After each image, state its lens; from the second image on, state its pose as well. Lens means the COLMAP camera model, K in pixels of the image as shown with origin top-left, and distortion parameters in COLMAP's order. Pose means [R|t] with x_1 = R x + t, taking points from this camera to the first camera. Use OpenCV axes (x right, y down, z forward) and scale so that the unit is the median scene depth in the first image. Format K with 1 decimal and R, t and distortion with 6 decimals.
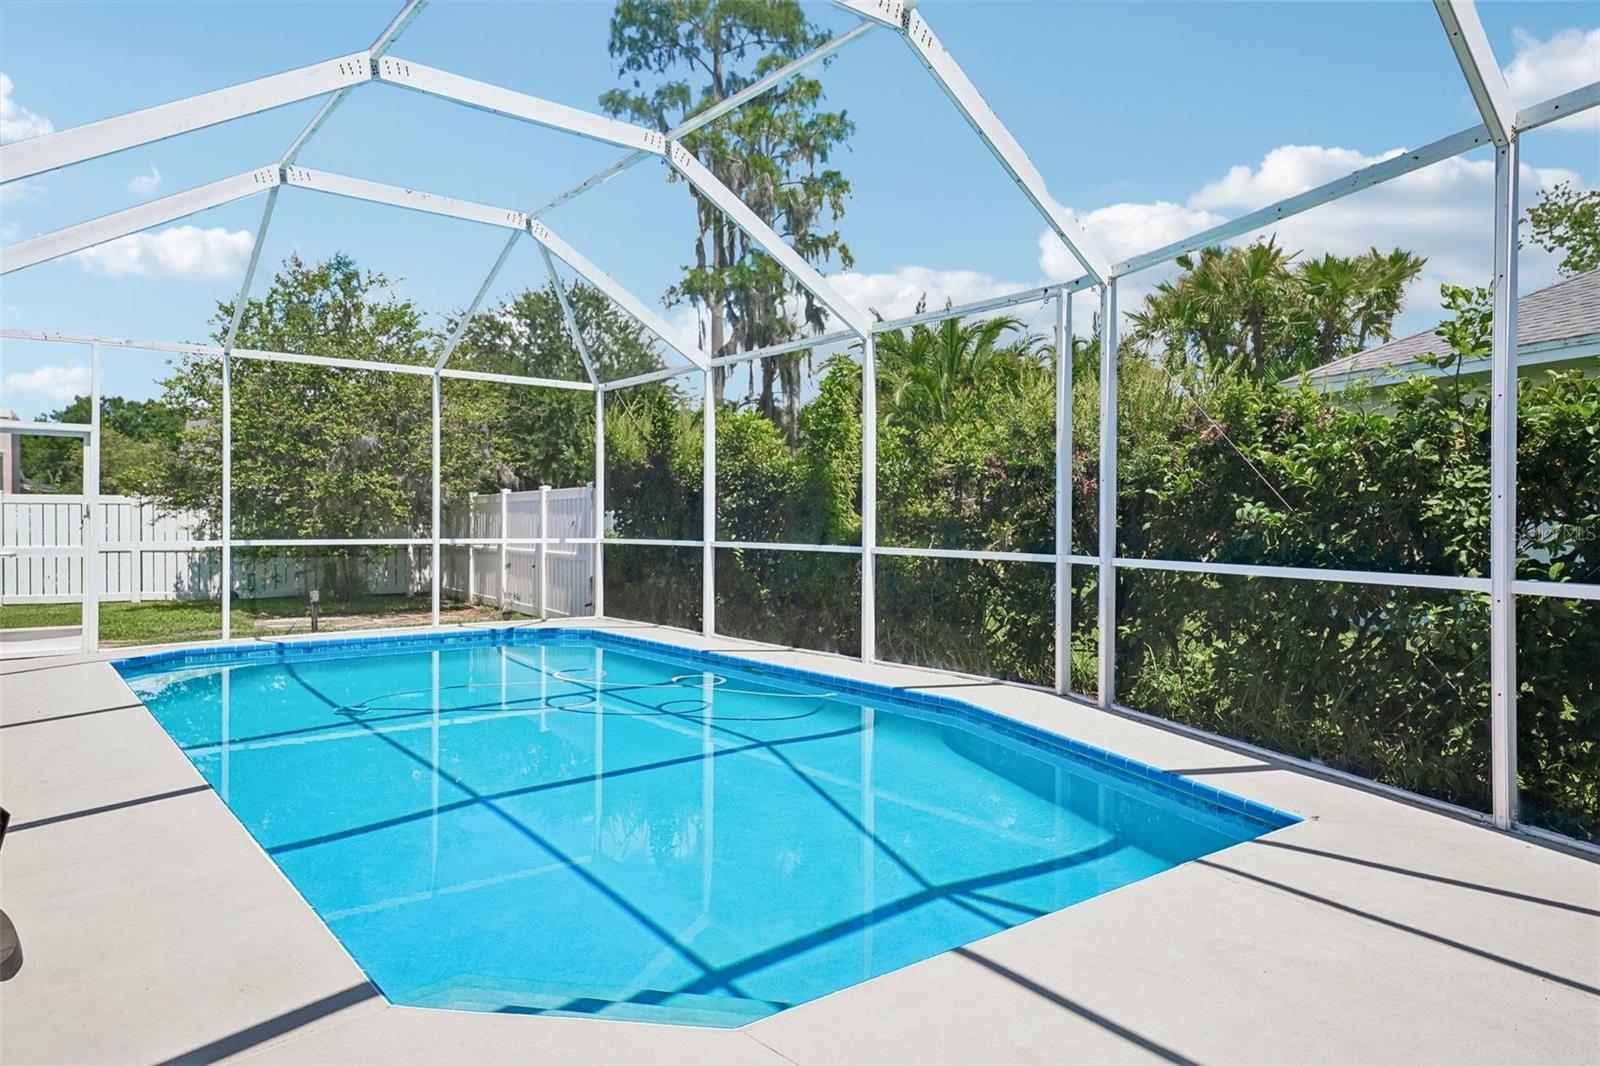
lens RADIAL K [[1040.1, 0, 796.1], [0, 1040.1, 528.3], [0, 0, 1]] dist [0.020244, 0.001931]
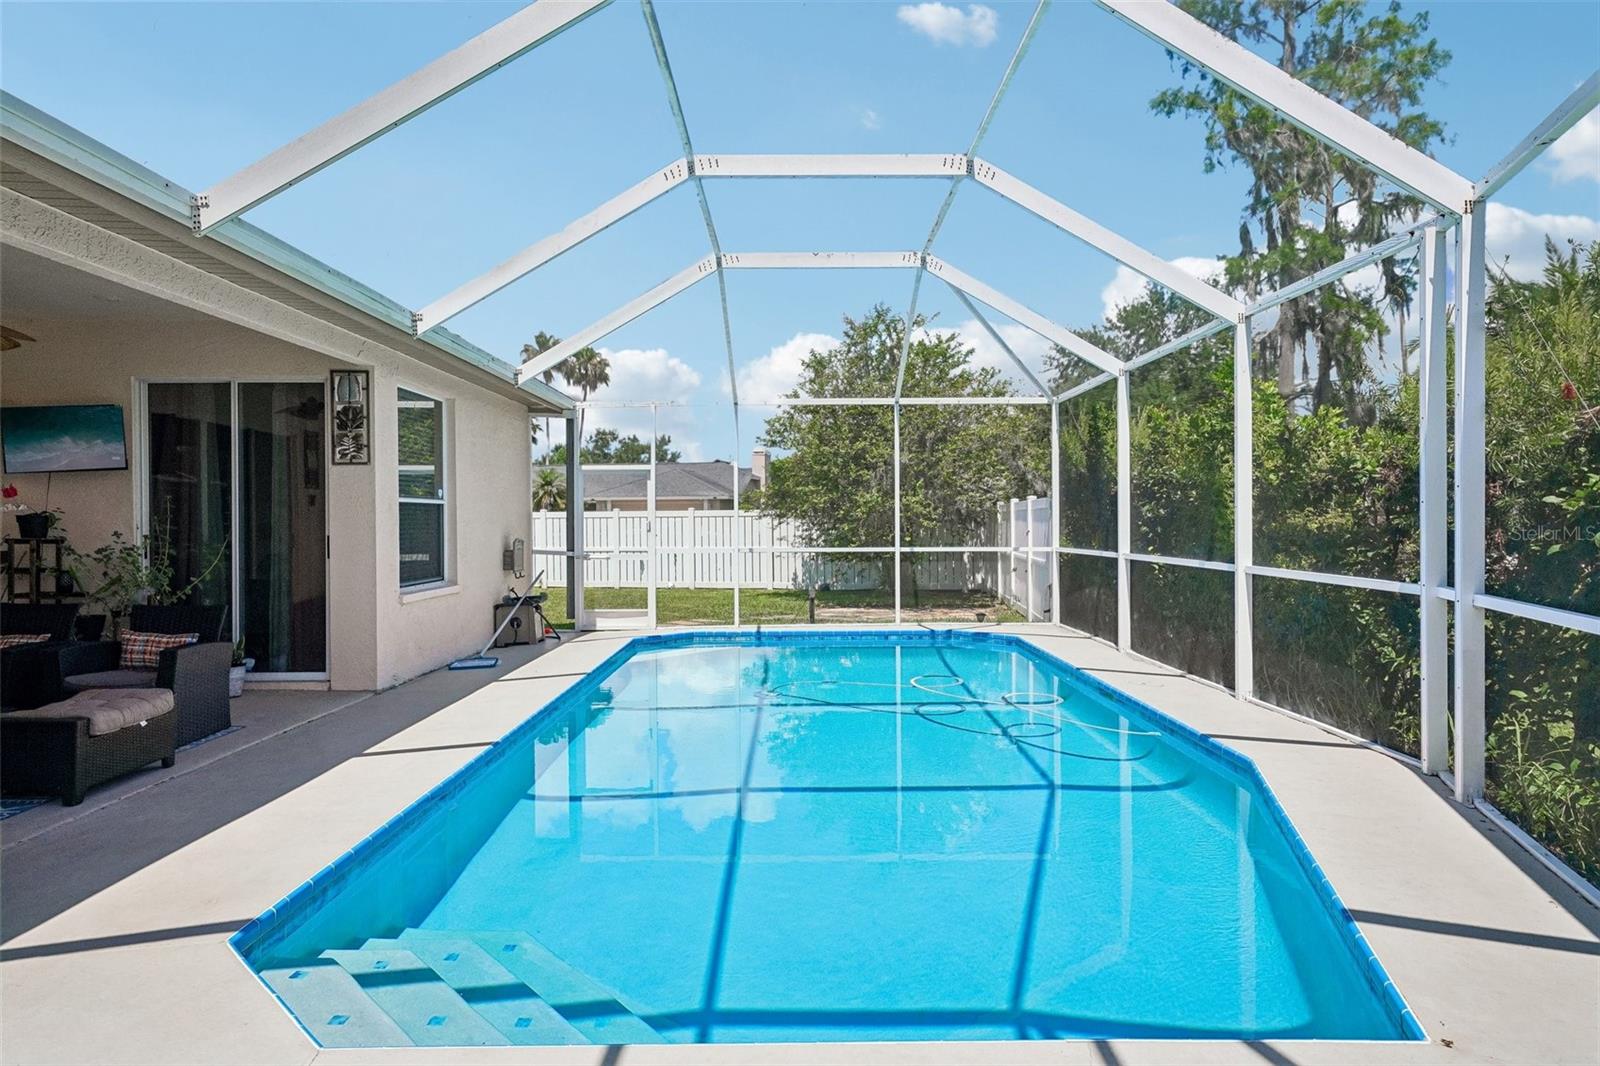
lens RADIAL K [[943.9, 0, 800.0], [0, 943.9, 533.0], [0, 0, 1]] dist [0.032983, -0.041329]
pose [[0.780956, -0.001885, -0.624583, 0.216970], [0.007767, 0.999947, 0.006694, -0.013475], [0.624538, -0.010079, 0.780929, 0.124453]]
